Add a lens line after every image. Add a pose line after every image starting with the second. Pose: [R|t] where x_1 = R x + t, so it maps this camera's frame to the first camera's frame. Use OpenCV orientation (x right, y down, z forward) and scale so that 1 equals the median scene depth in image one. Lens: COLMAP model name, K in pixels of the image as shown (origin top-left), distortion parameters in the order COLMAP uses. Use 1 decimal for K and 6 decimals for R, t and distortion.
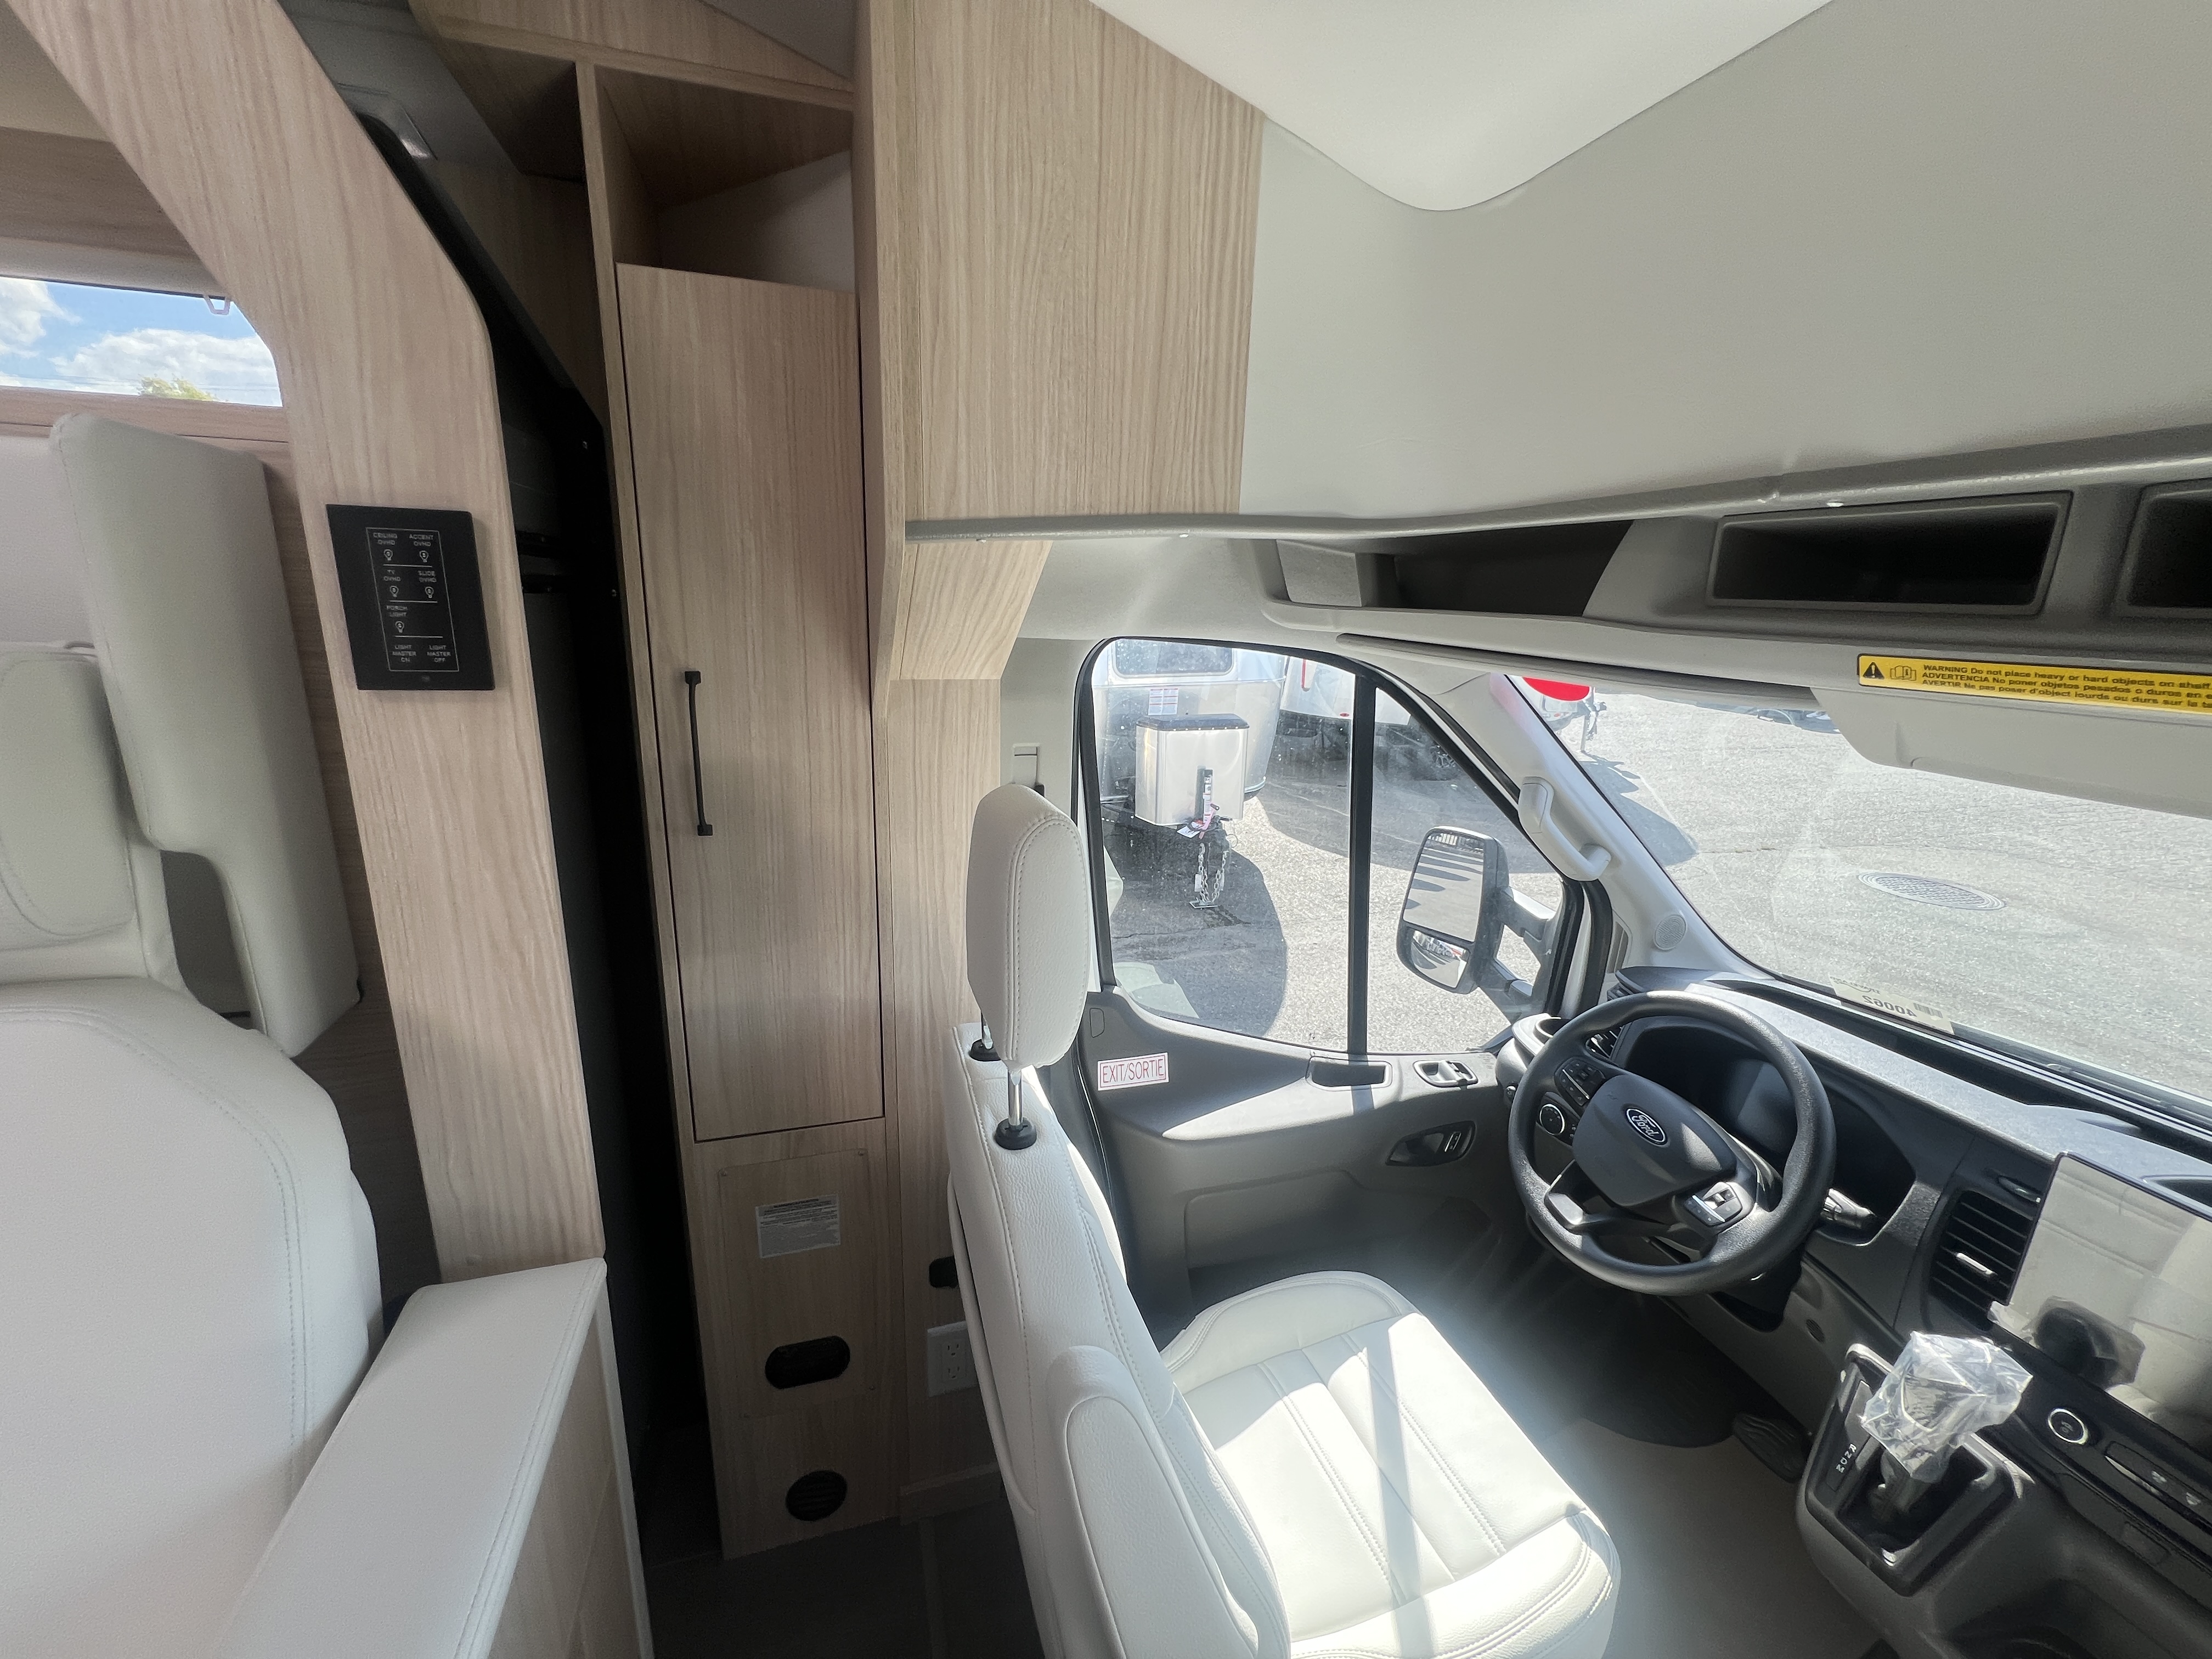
lens RADIAL K [[885.7, 0, 1102.7], [0, 885.7, 827.1], [0, 0, 1]] dist [-0.002916, 0.000198]
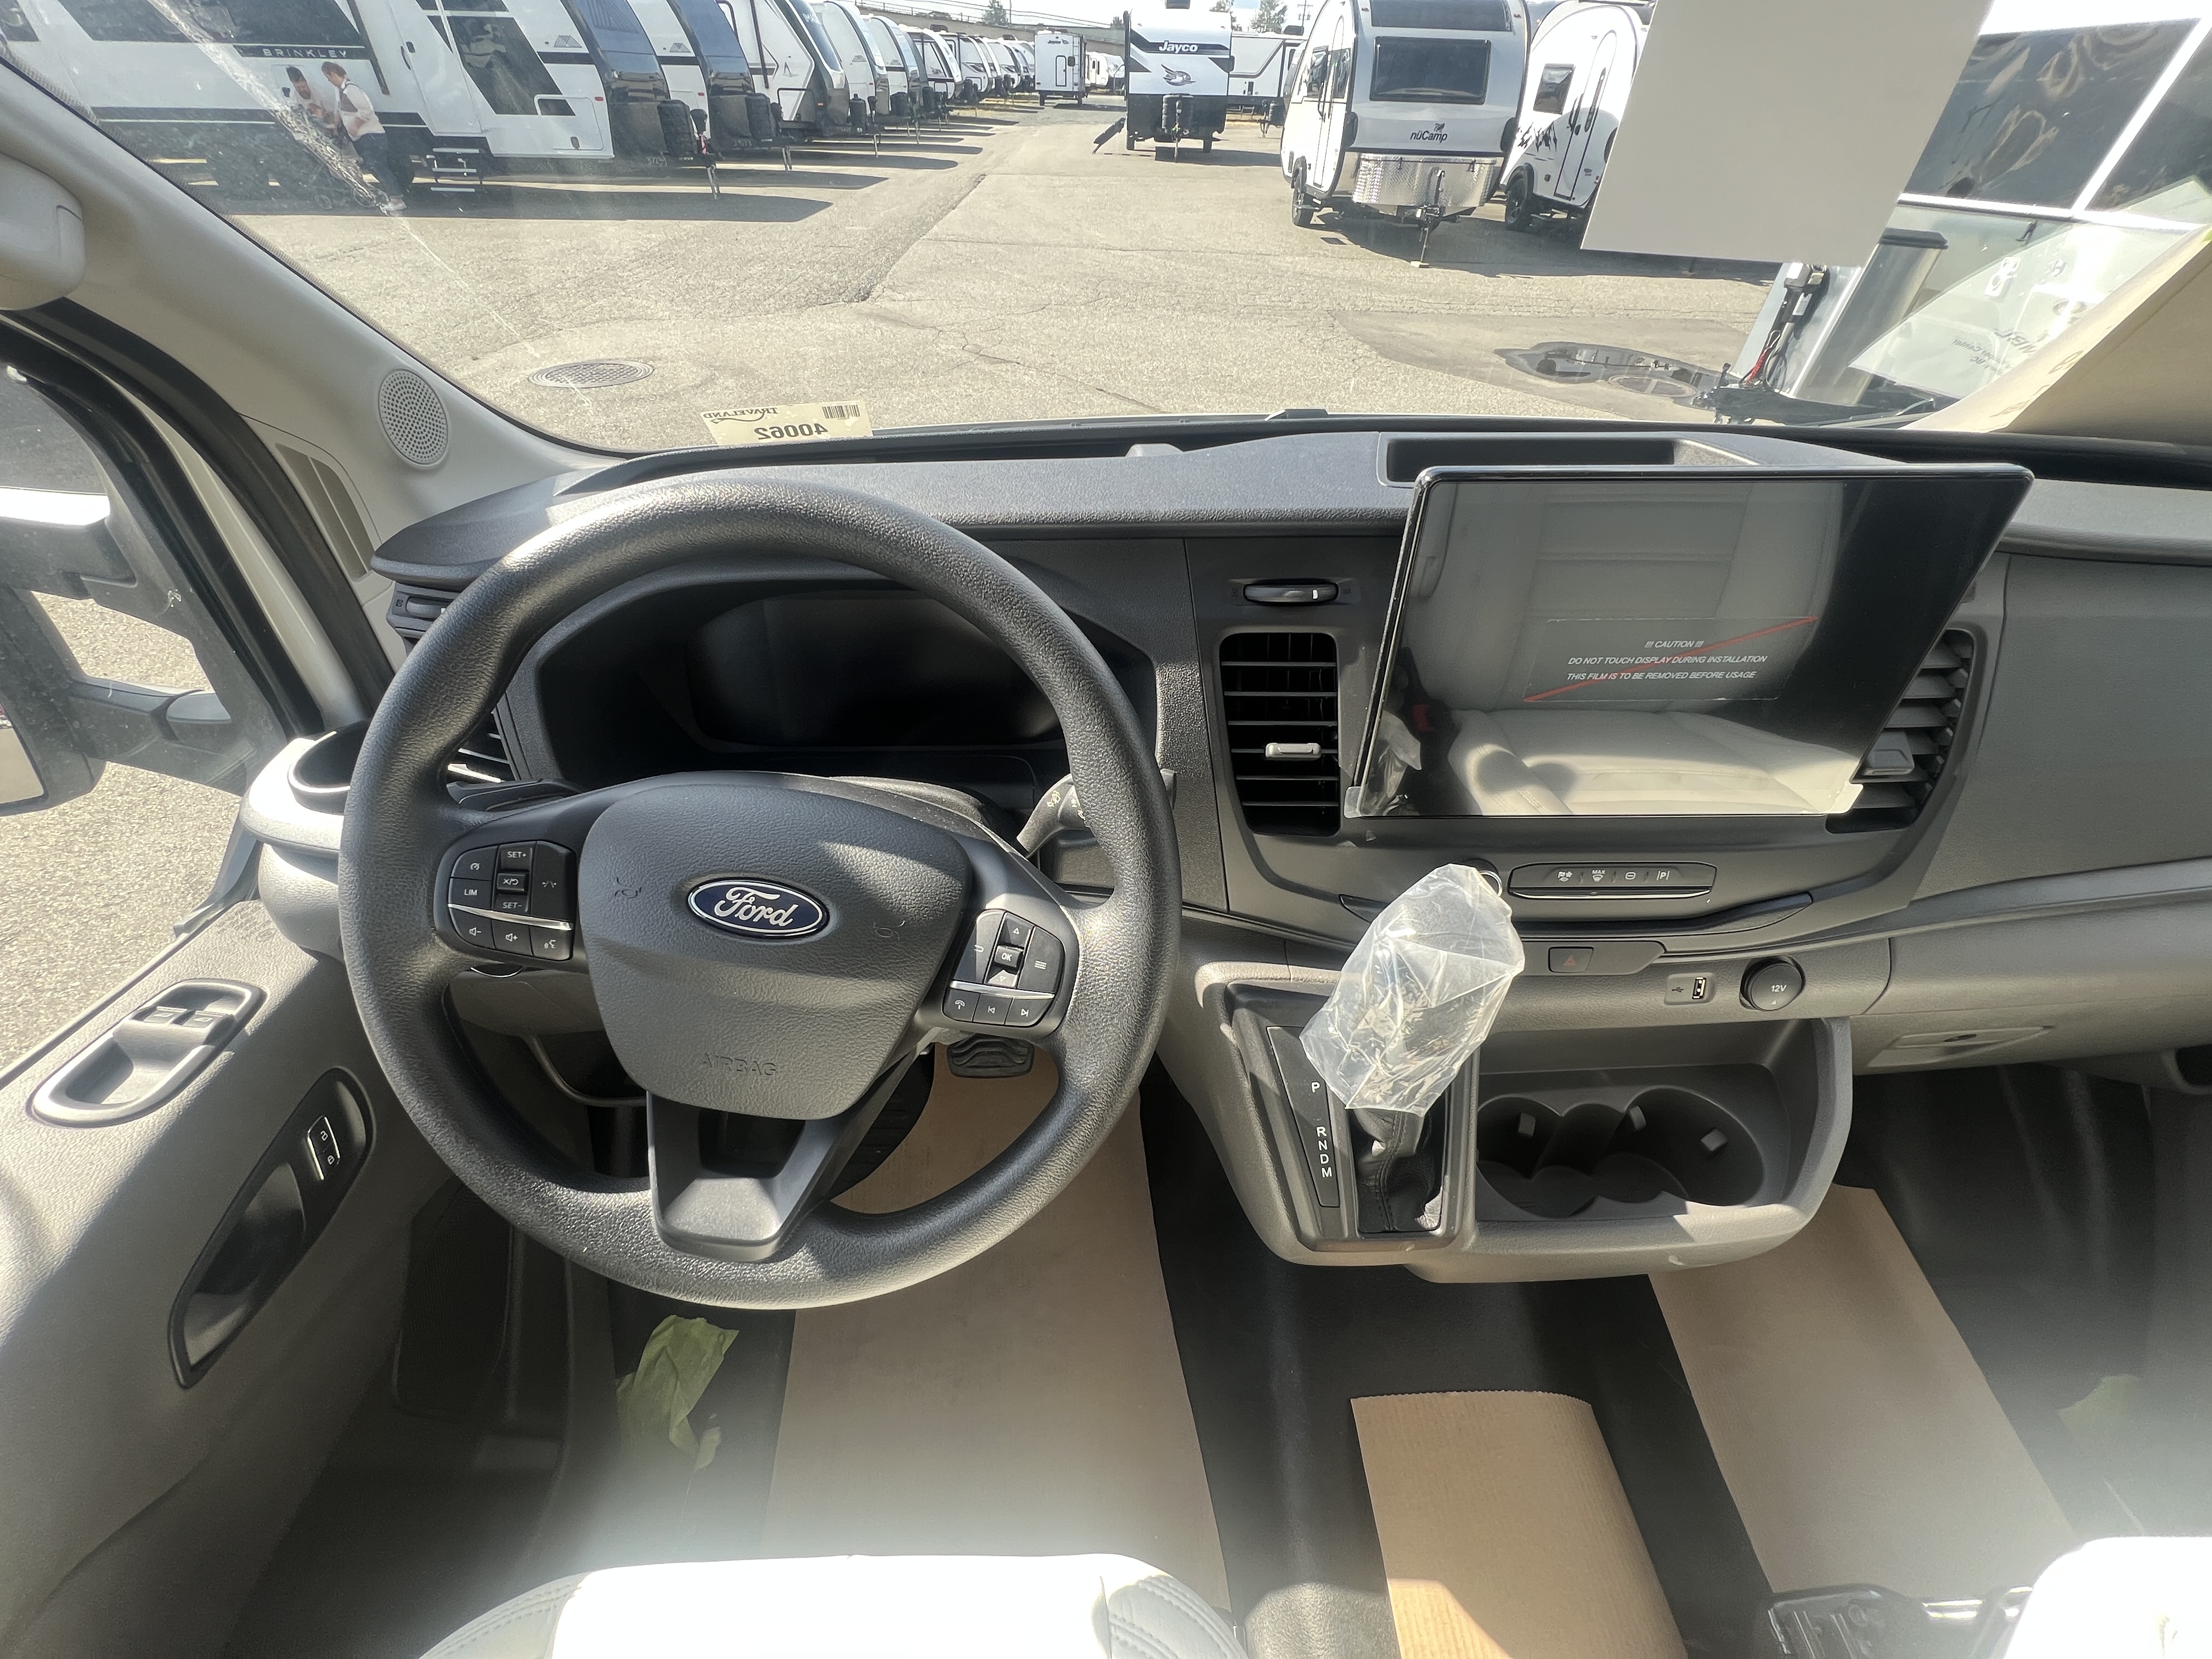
lens RADIAL K [[885.4, 0, 1104.3], [0, 885.4, 825.4], [0, 0, 1]] dist [-0.003519, 0.000215]
pose [[0.273428, -0.633967, 0.723410, 0.467374], [0.244001, 0.773185, 0.585362, 0.154598], [-0.930430, 0.016458, 0.366099, 0.830023]]
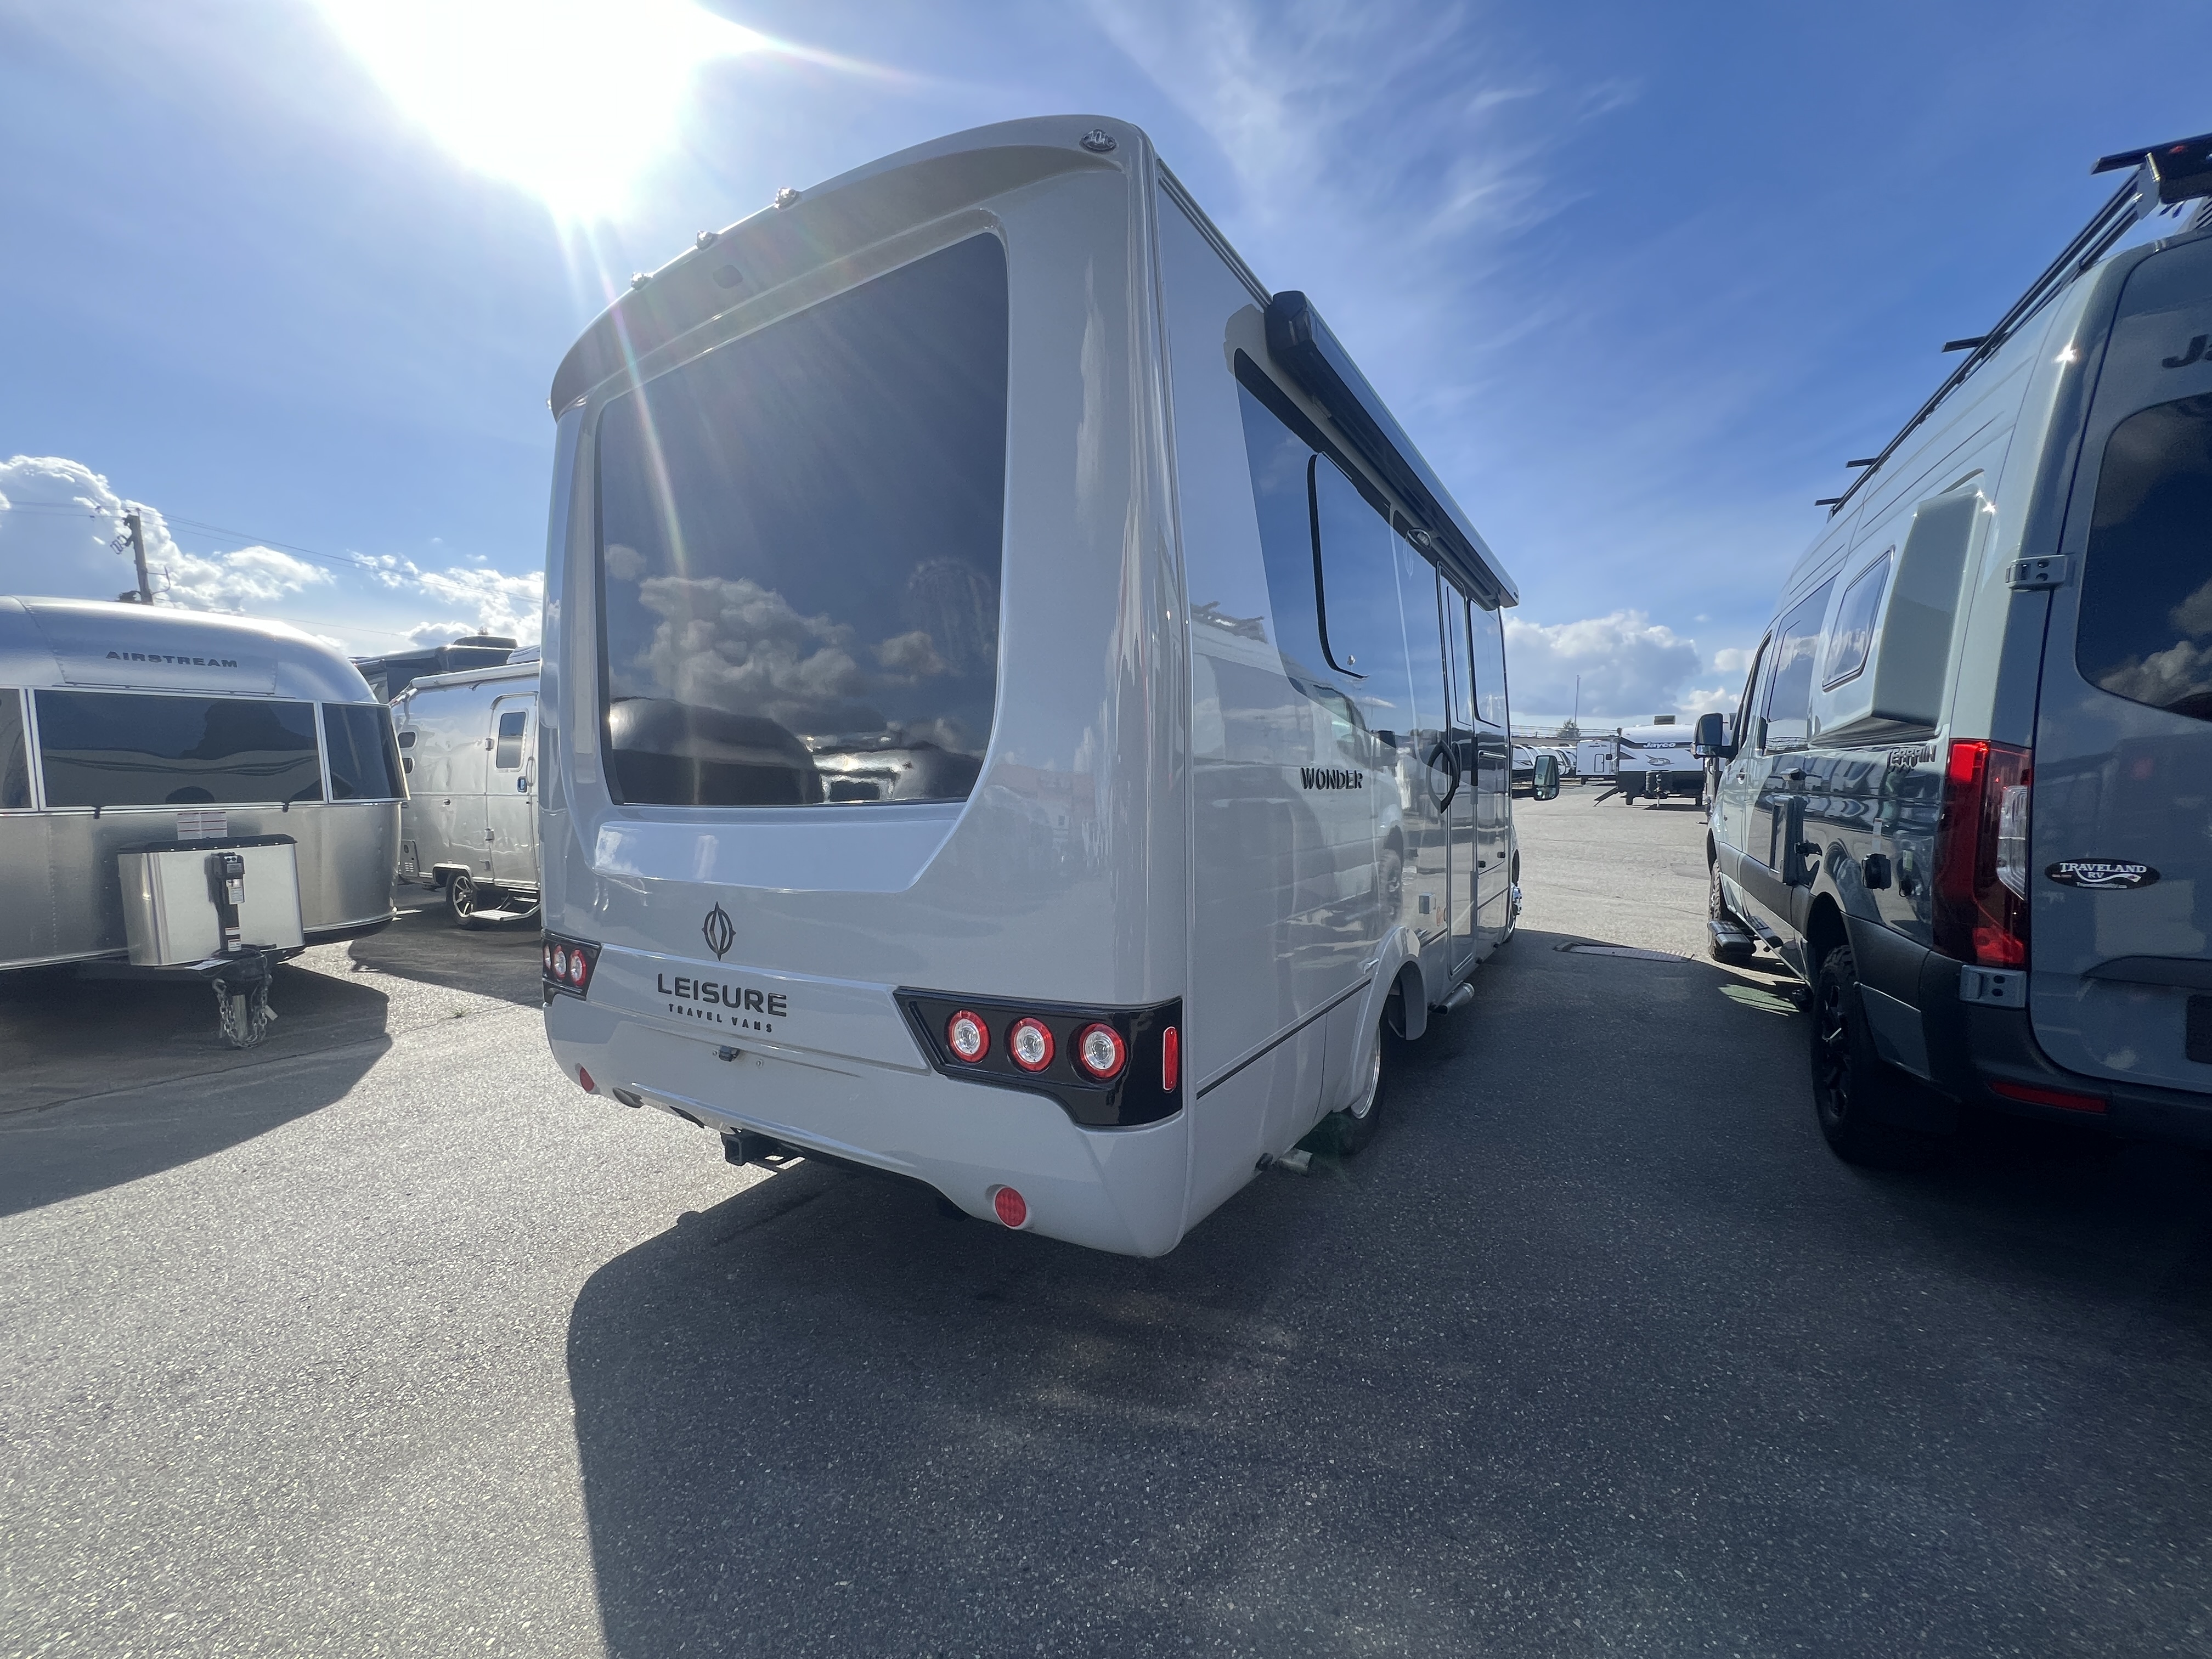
lens RADIAL K [[889.9, 0, 1105.5], [0, 889.9, 829.4], [0, 0, 1]] dist [-0.002215, -0.000188]
pose [[0.757357, -0.067816, 0.649470, -5.463741], [0.195786, 0.972418, -0.126771, 1.431206], [-0.622959, 0.223168, 0.749745, -3.462634]]
